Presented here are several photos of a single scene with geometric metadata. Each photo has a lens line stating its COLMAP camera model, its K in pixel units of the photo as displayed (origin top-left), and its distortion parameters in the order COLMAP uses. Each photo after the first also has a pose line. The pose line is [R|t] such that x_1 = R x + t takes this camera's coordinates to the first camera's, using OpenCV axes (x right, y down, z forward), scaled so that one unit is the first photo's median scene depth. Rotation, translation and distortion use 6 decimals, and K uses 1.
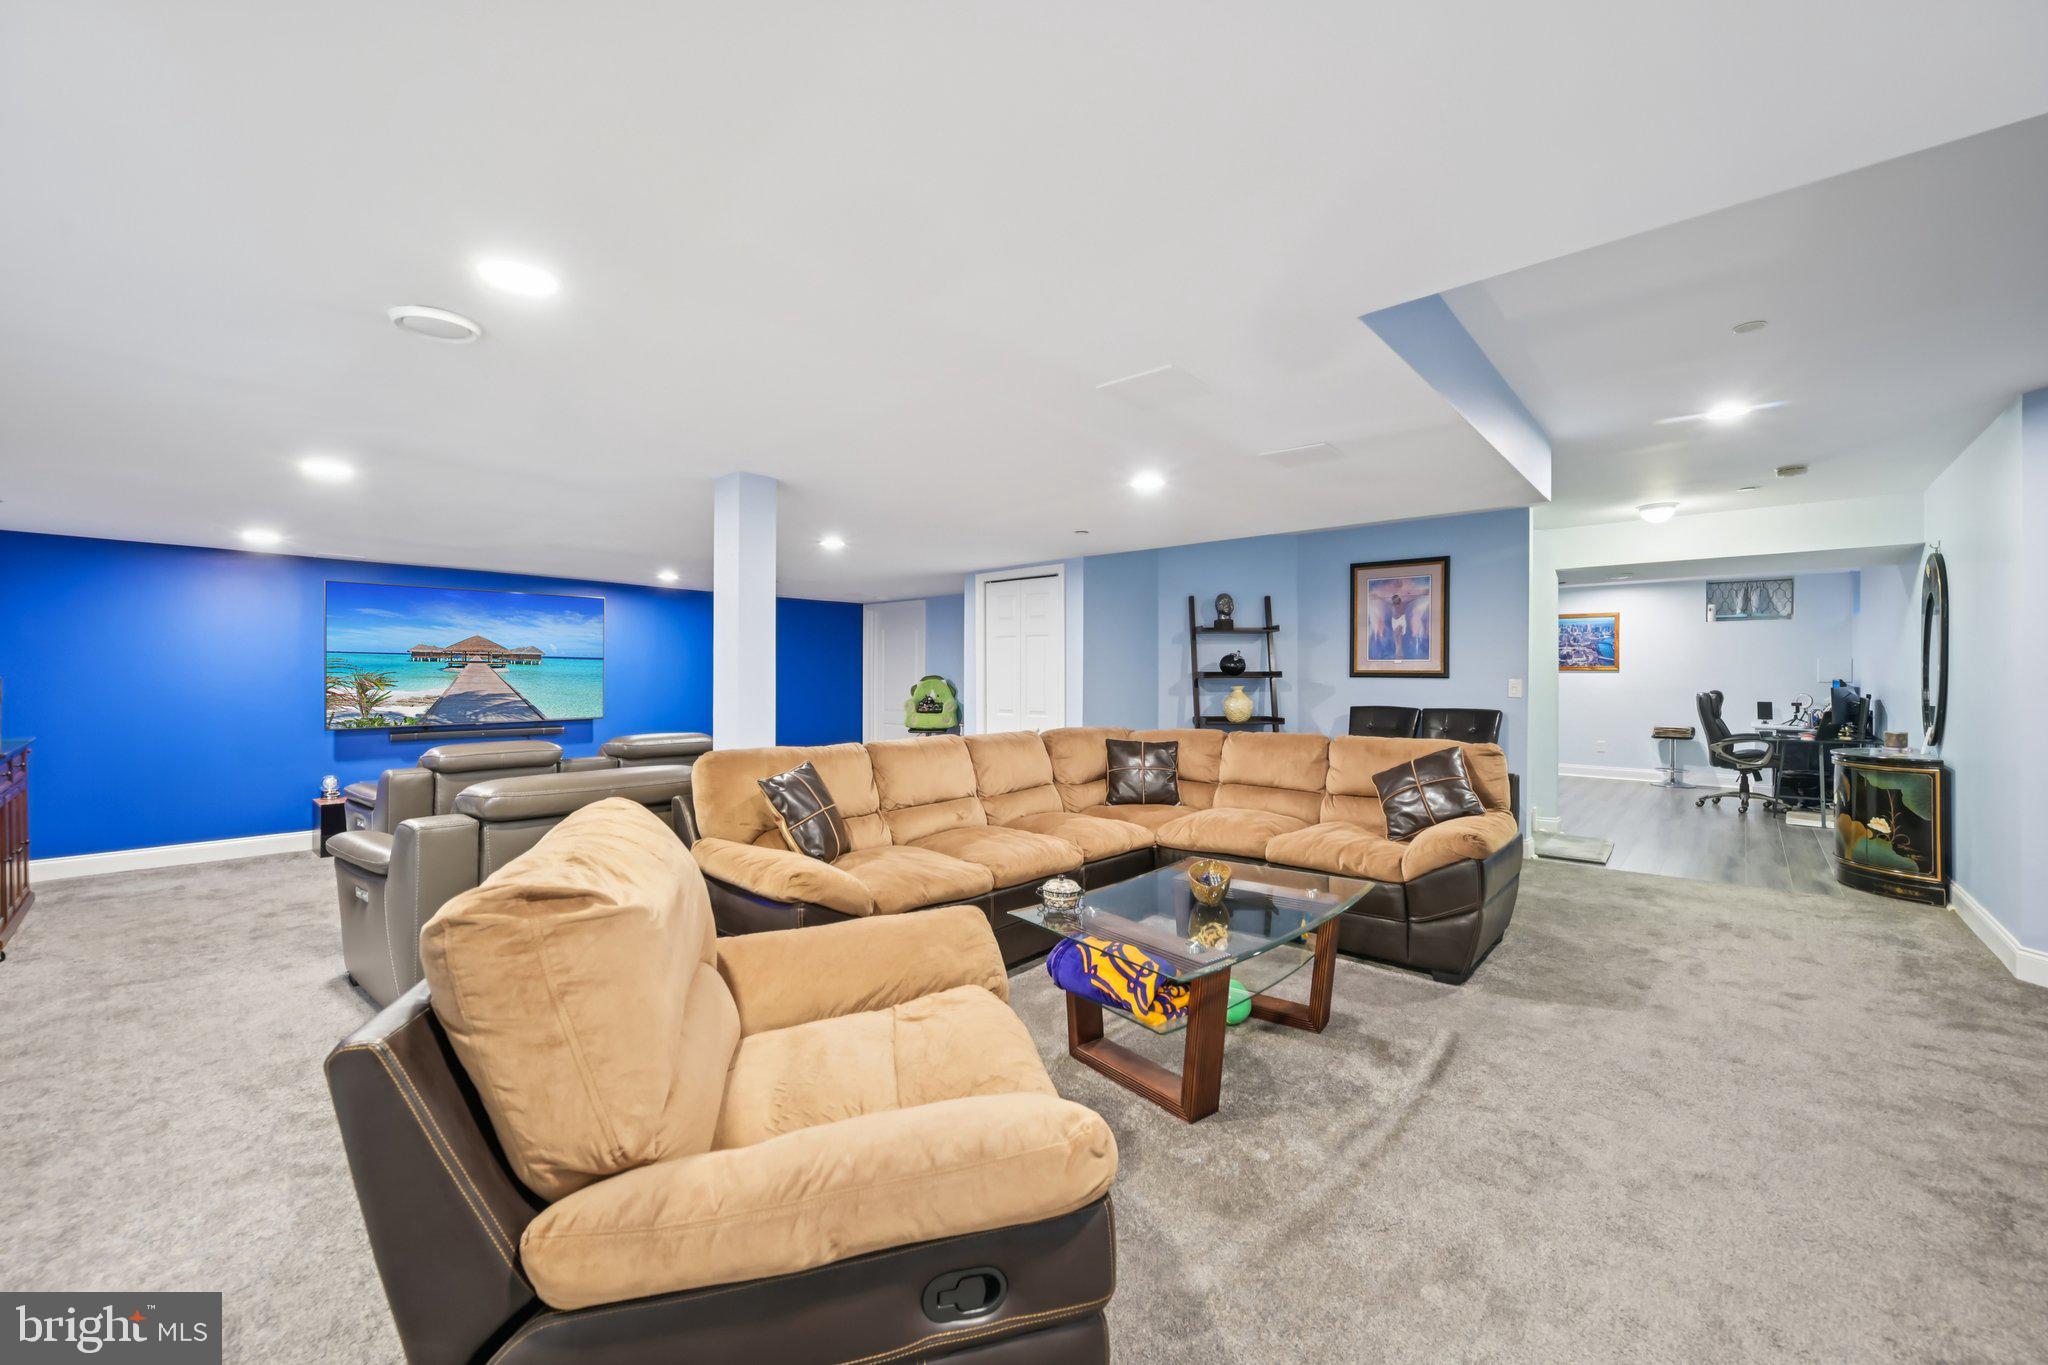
lens RADIAL K [[810.1, 0, 1017.1], [0, 810.1, 676.8], [0, 0, 1]] dist [-0.001888, 0.000619]
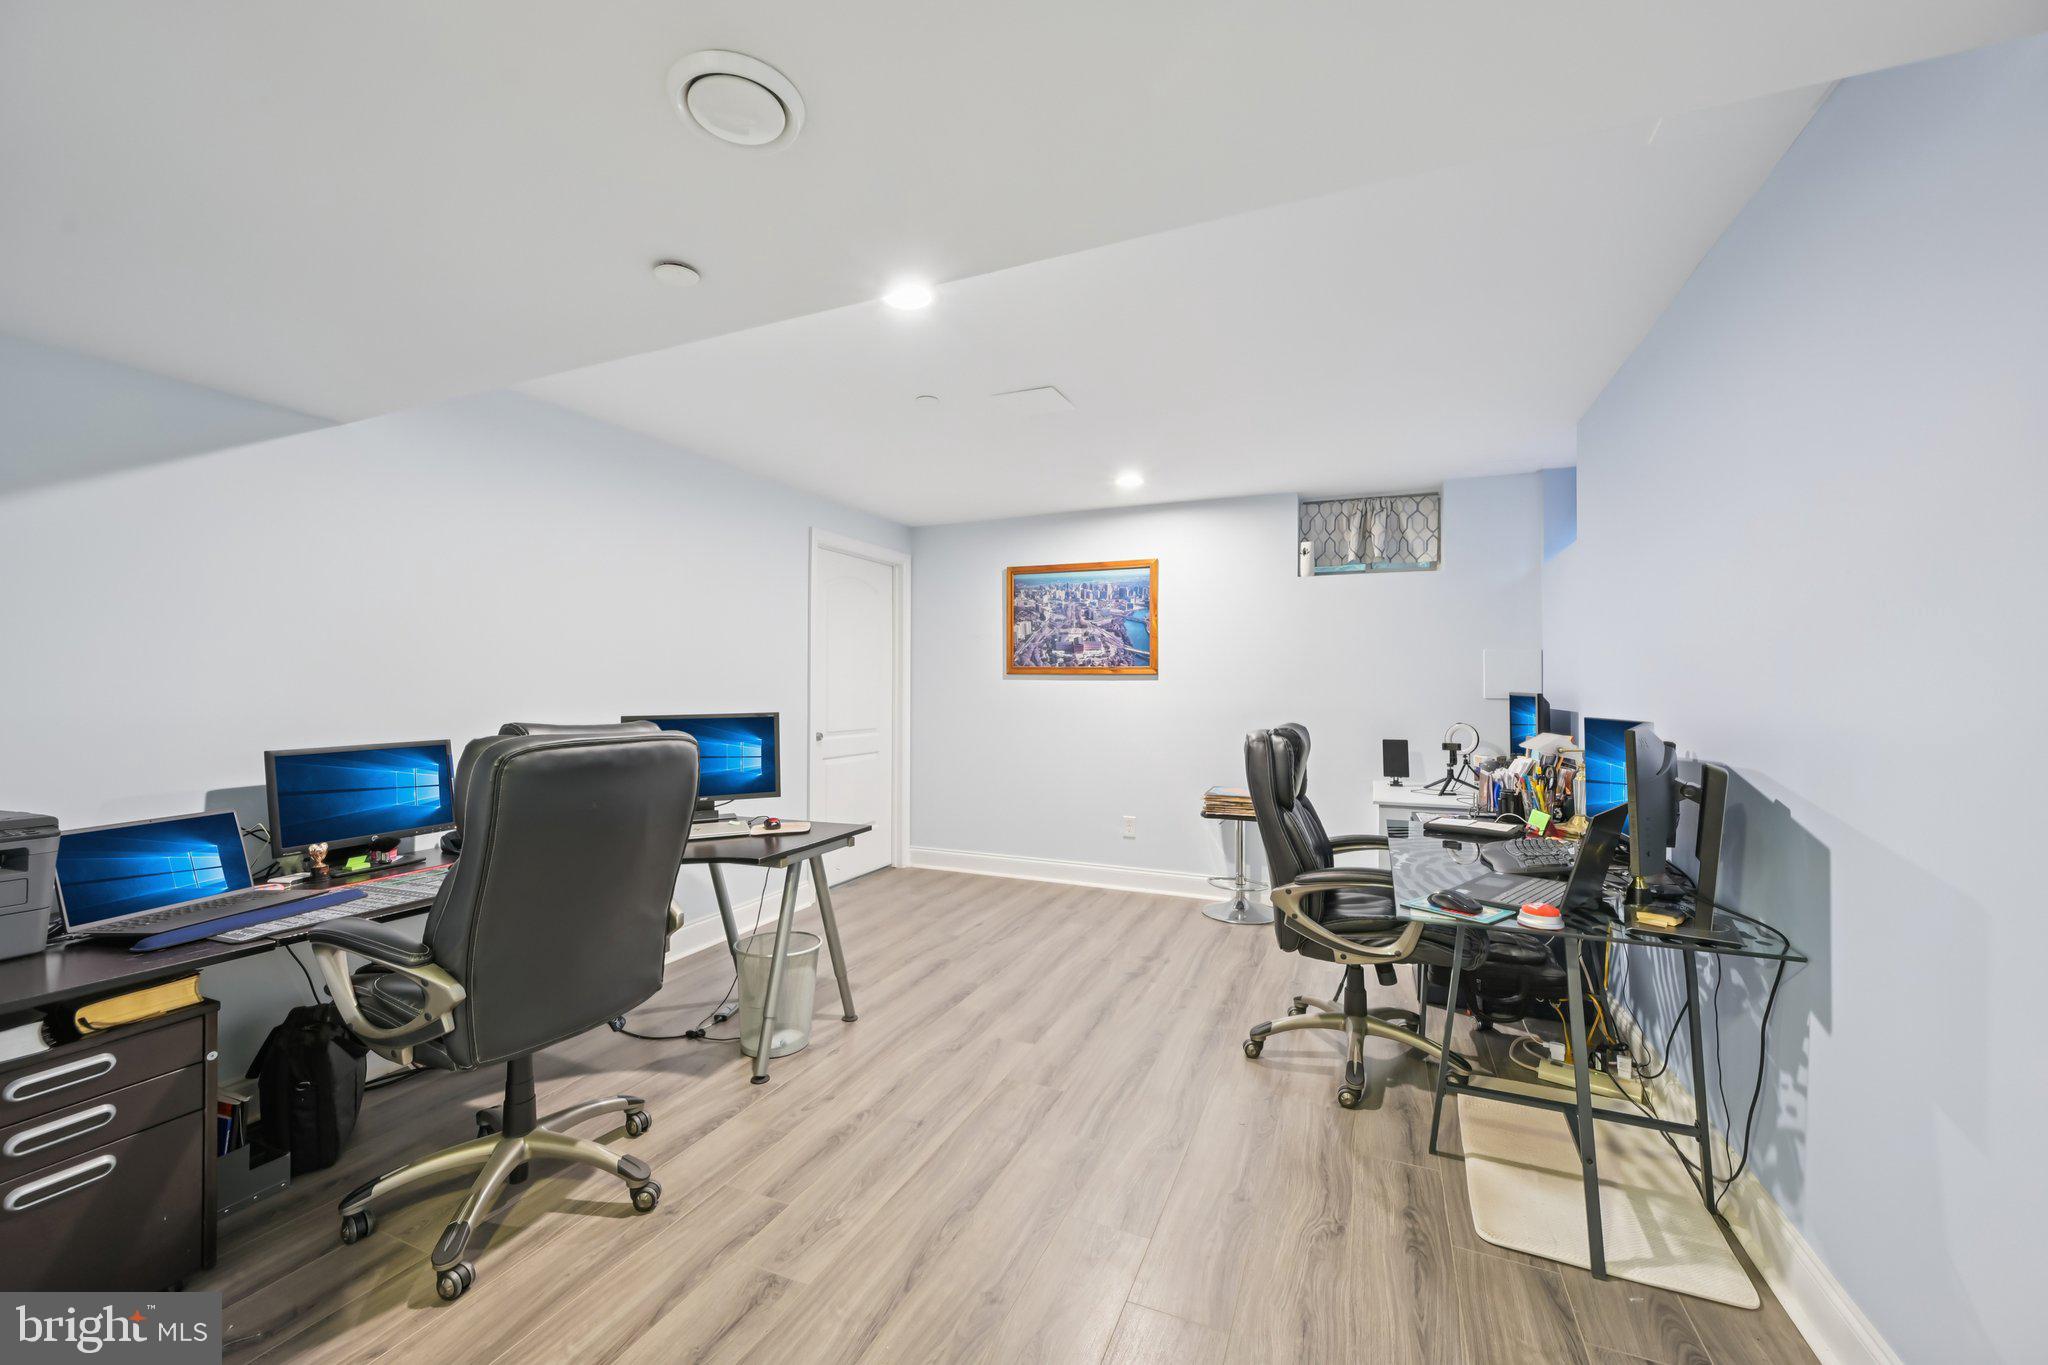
lens RADIAL K [[778.9, 0, 1024.0], [0, 778.9, 682.5], [0, 0, 1]] dist [0.000429, 0.000122]
pose [[0.950994, 0.001379, 0.309205, 0.559703], [0.000721, 0.999977, -0.006678, -0.000090], [-0.309208, 0.006574, 0.950972, 0.615407]]
